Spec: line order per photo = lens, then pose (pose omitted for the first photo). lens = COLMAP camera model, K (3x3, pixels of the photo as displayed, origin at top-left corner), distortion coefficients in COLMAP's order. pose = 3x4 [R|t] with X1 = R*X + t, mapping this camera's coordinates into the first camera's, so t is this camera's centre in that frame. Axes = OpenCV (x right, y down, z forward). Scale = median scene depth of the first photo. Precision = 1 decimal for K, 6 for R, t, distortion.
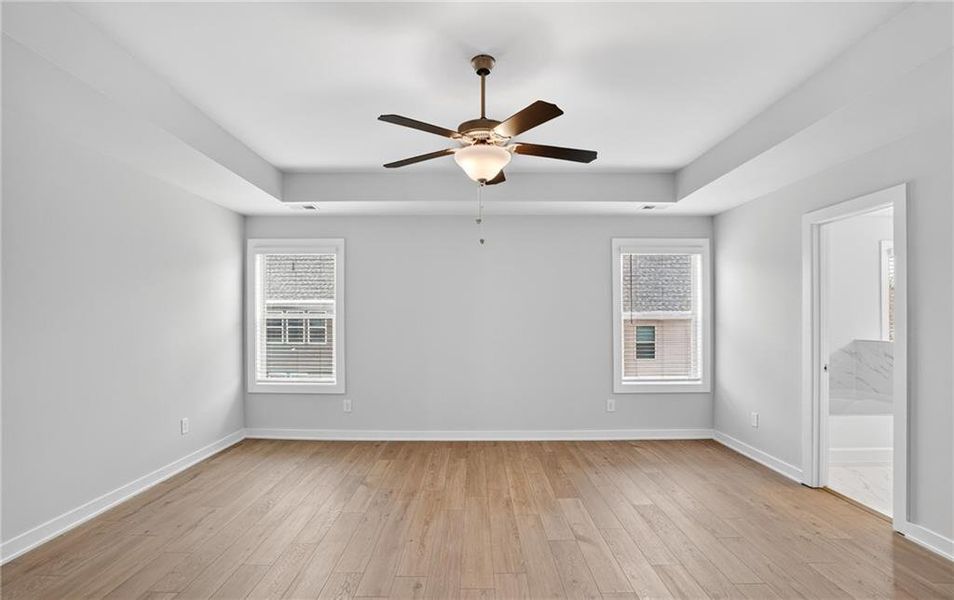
lens RADIAL K [[477.7, 0, 482.5], [0, 477.7, 316.9], [0, 0, 1]] dist [-0.053905, 0.049690]
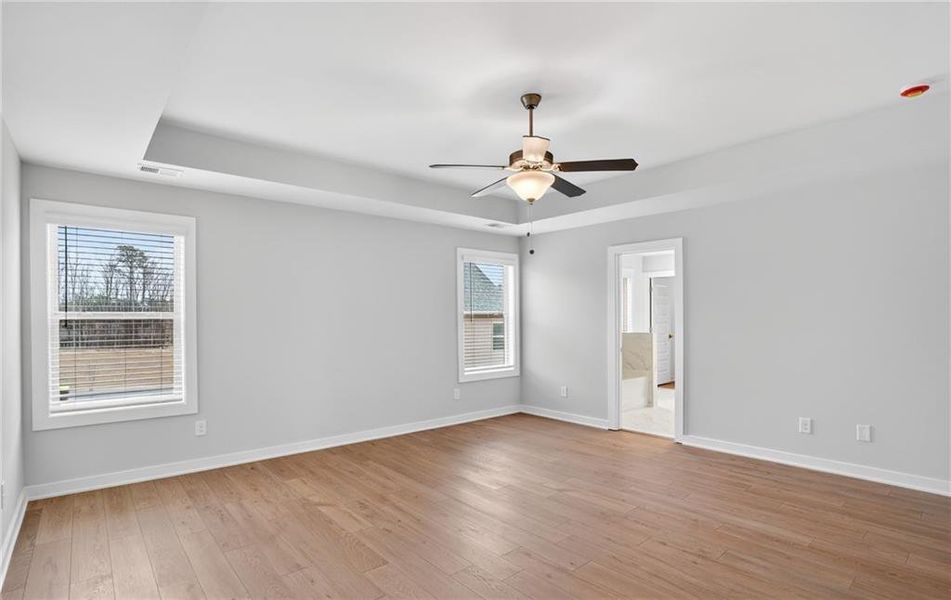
lens RADIAL K [[483.2, 0, 473.6], [0, 483.2, 317.5], [0, 0, 1]] dist [-0.000919, 0.001201]
pose [[0.767699, -0.002816, 0.640805, -0.477102], [0.002461, 0.999996, 0.001447, 0.001469], [-0.640806, 0.000466, 0.767703, 0.088790]]
